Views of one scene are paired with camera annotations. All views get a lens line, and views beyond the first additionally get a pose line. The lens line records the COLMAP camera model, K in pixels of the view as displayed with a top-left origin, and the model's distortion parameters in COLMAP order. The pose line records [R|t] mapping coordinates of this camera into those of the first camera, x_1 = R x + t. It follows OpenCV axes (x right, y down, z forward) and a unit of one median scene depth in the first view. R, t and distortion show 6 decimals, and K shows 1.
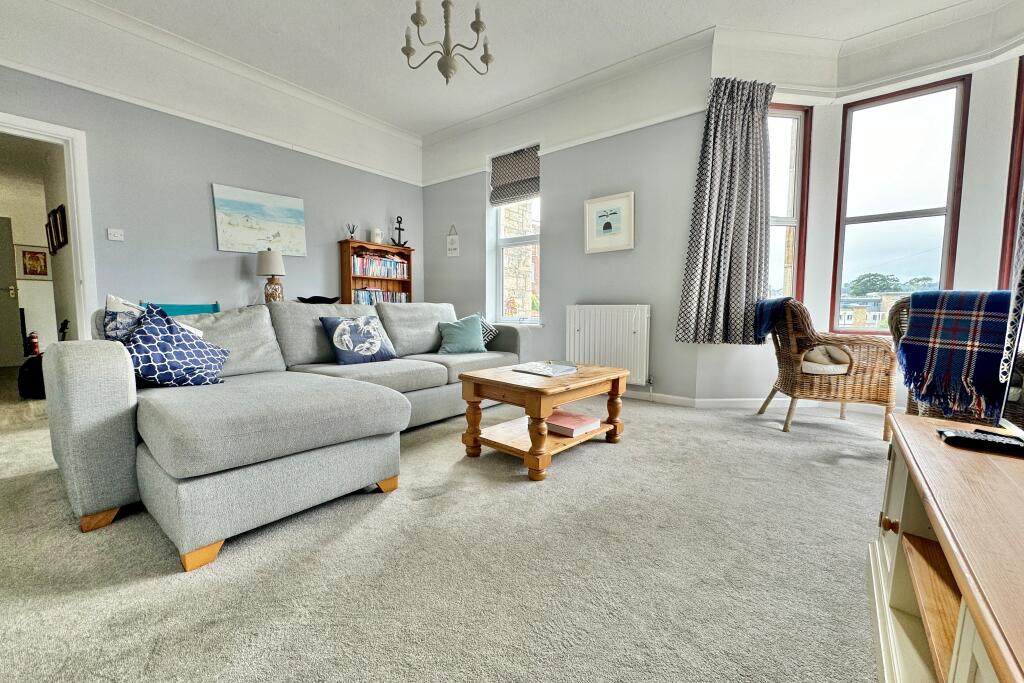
lens RADIAL K [[407.2, 0, 512.0], [0, 407.2, 341.5], [0, 0, 1]] dist [-0.000397, -0.000006]
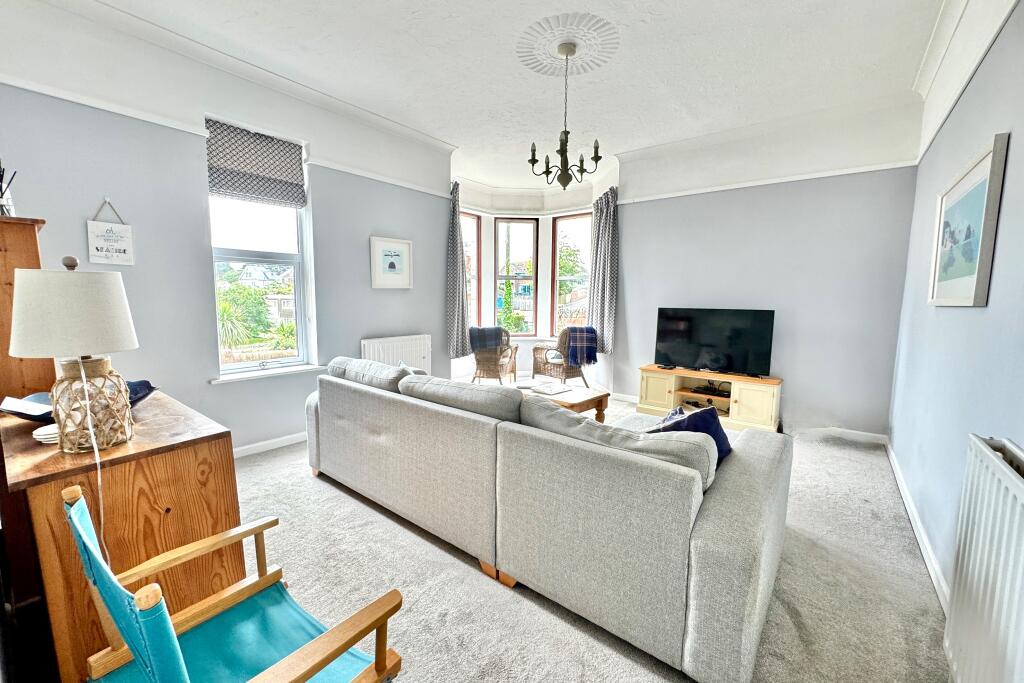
lens RADIAL K [[407.2, 0, 512.0], [0, 407.2, 341.5], [0, 0, 1]] dist [-0.000397, -0.000006]
pose [[-0.015516, -0.107061, 0.994131, -0.859177], [0.084719, 0.990535, 0.107996, -0.169029], [-0.996284, 0.085897, -0.006299, 0.690184]]
